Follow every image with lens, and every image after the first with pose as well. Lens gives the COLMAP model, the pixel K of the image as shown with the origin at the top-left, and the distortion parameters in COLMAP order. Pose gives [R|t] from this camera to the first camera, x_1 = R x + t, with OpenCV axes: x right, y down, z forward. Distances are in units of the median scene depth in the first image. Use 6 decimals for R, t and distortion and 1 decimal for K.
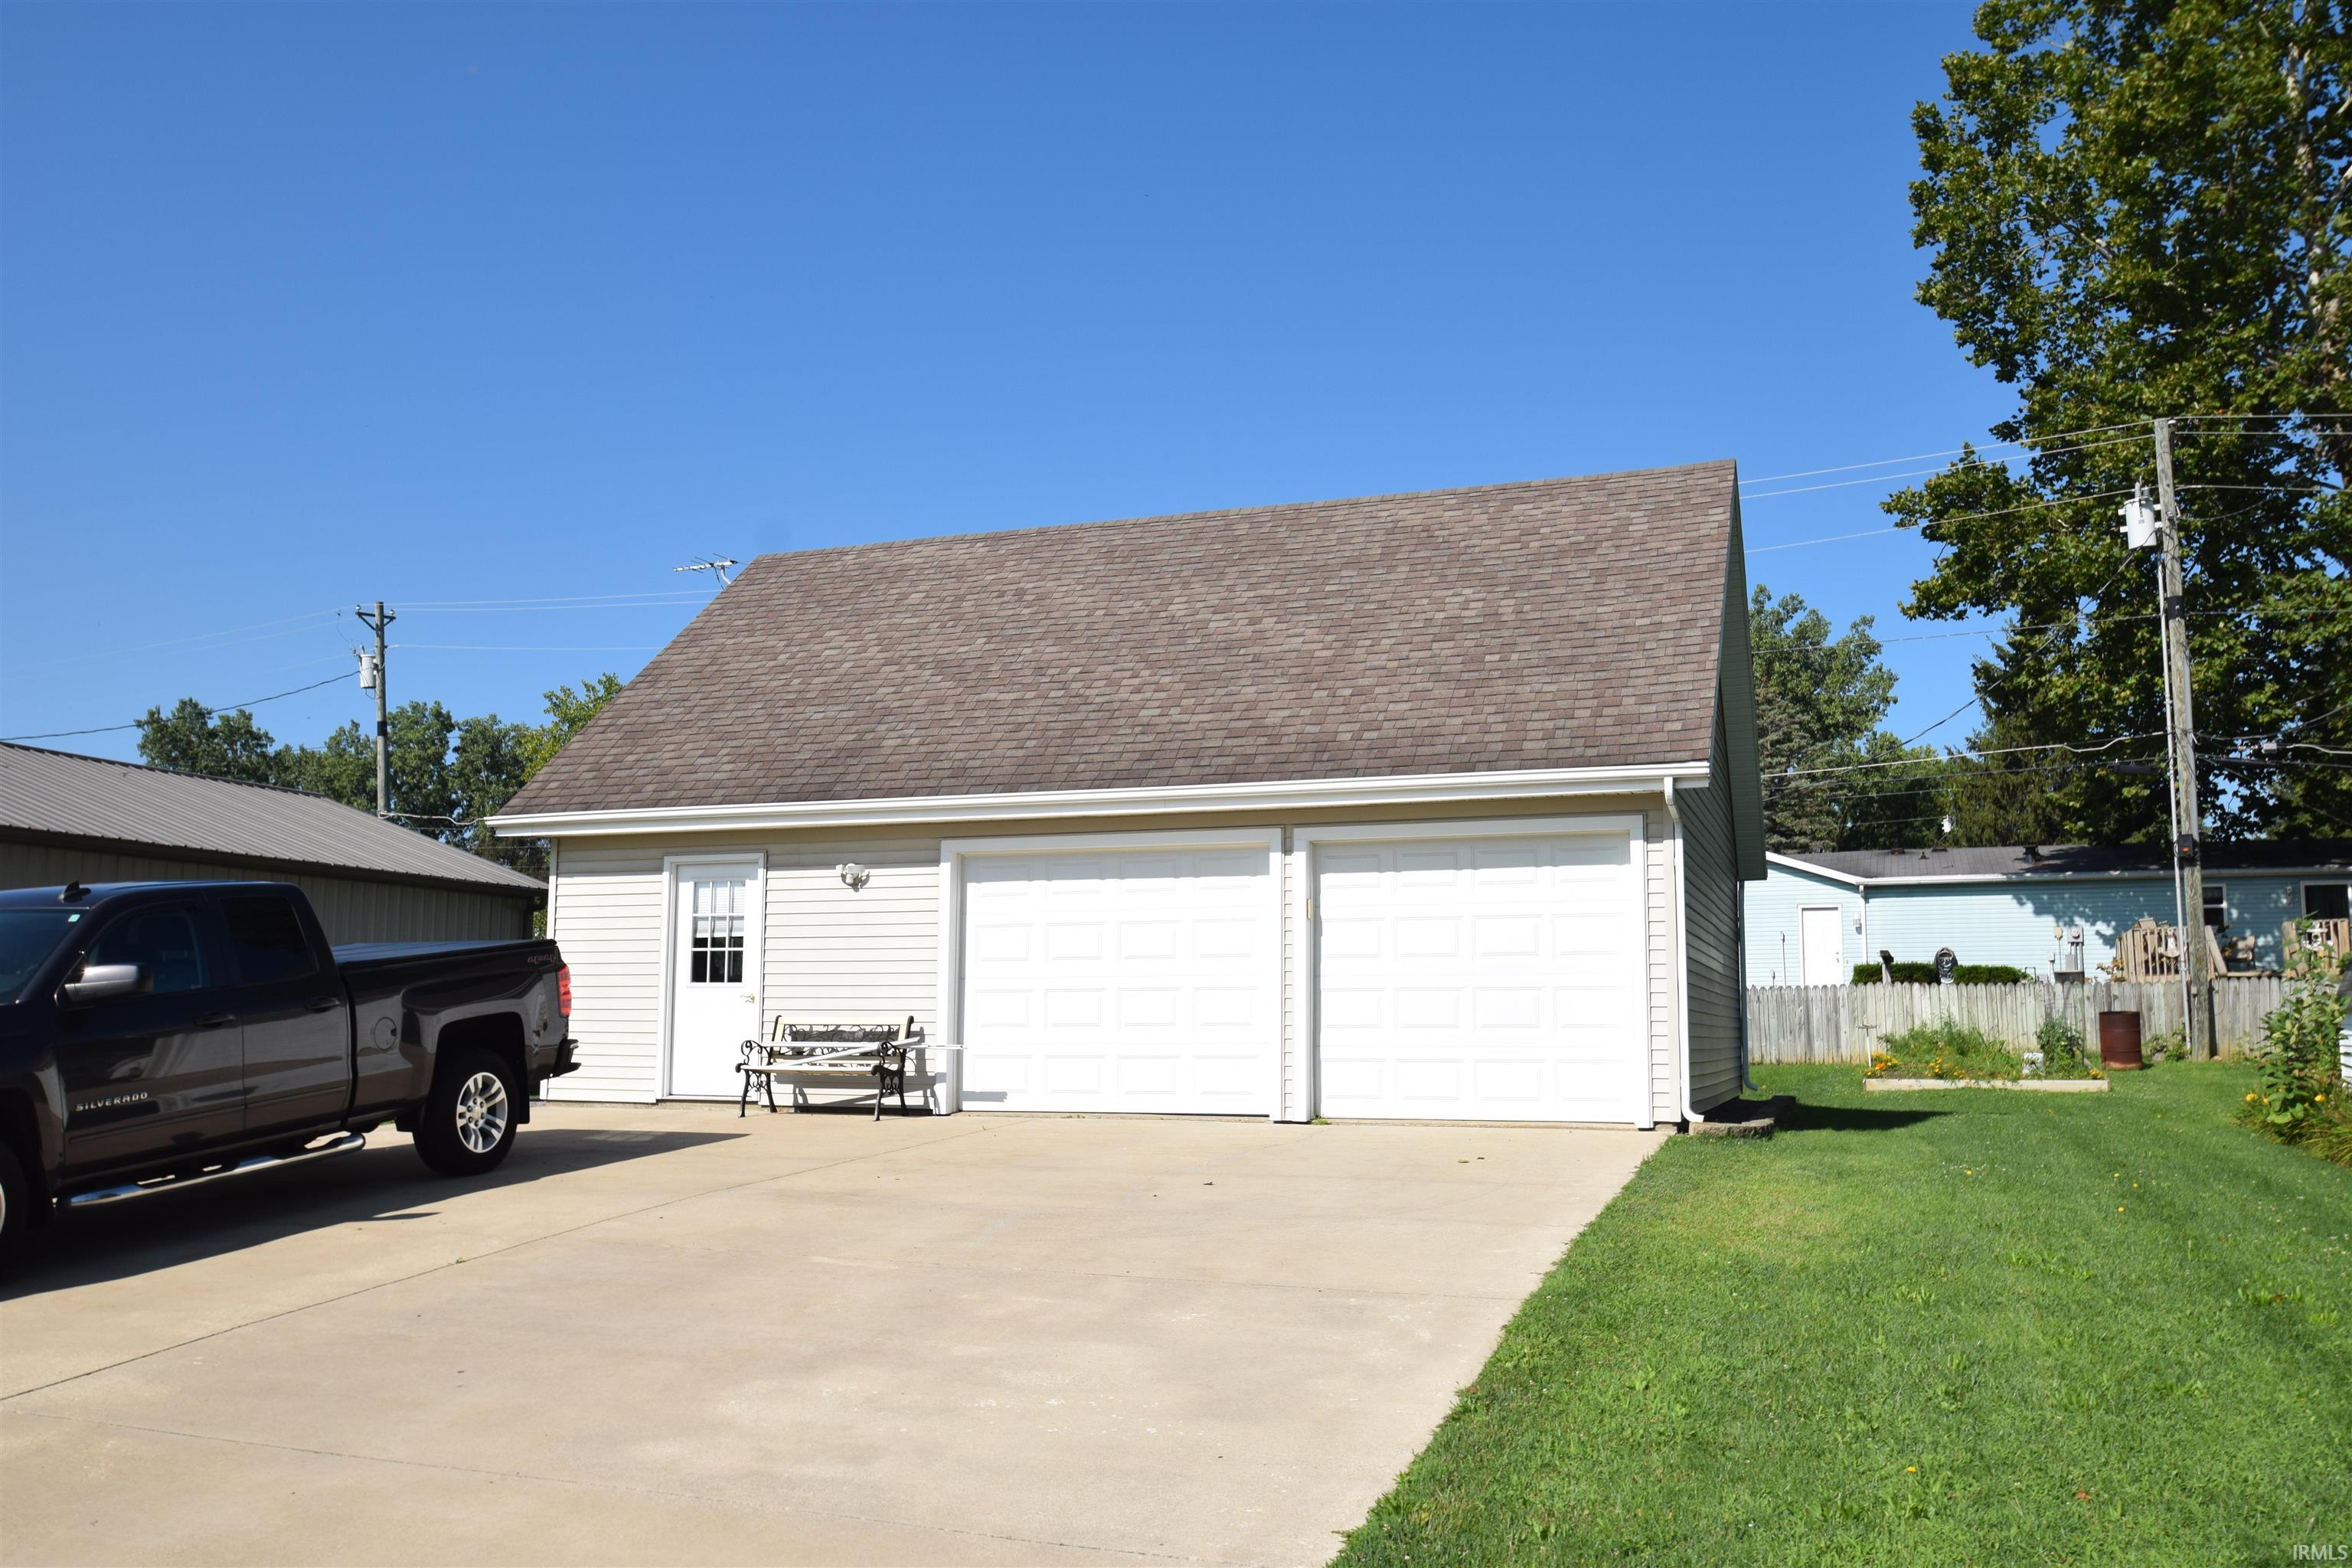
lens RADIAL K [[1896.4, 0, 1176.0], [0, 1896.4, 784.0], [0, 0, 1]] dist [-0.007960, -0.004813]
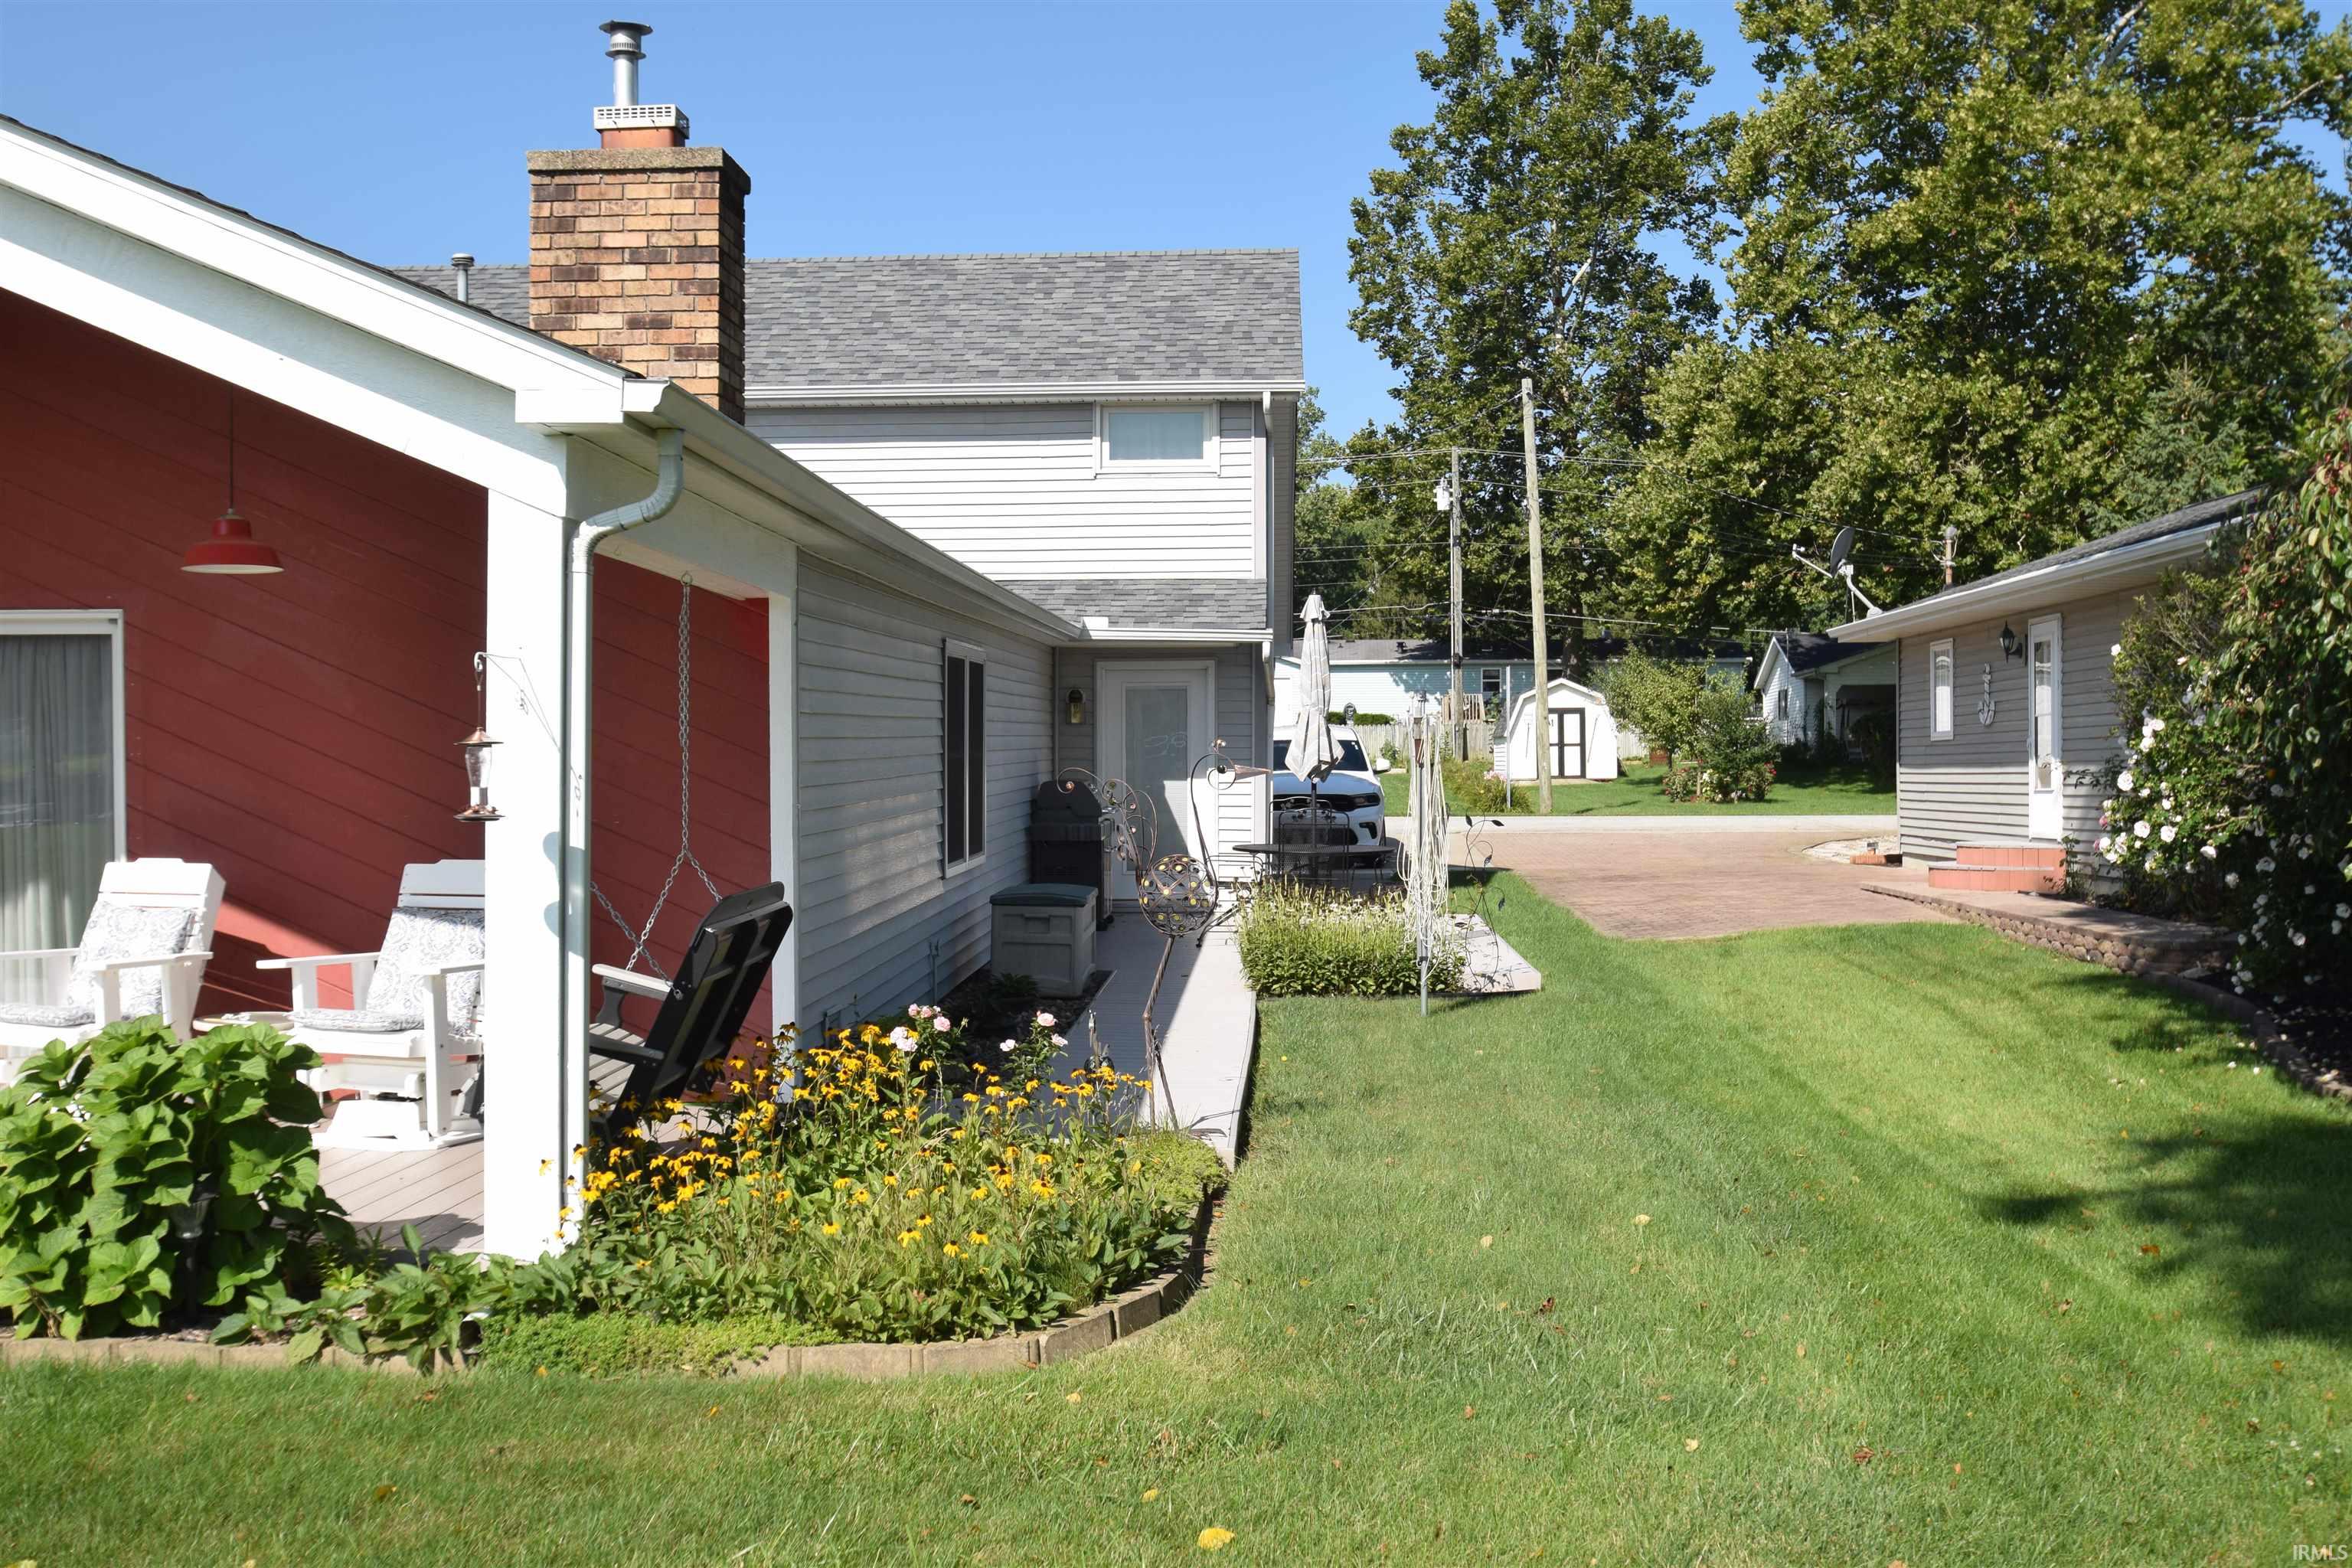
lens RADIAL K [[2423.0, 0, 1176.0], [0, 2423.0, 784.0], [0, 0, 1]] dist [-0.001547, -0.000294]
pose [[0.955844, -0.008086, 0.293762, -0.388752], [-0.029732, 0.991831, 0.124043, -0.108934], [-0.292365, -0.127300, 0.947796, -1.041693]]
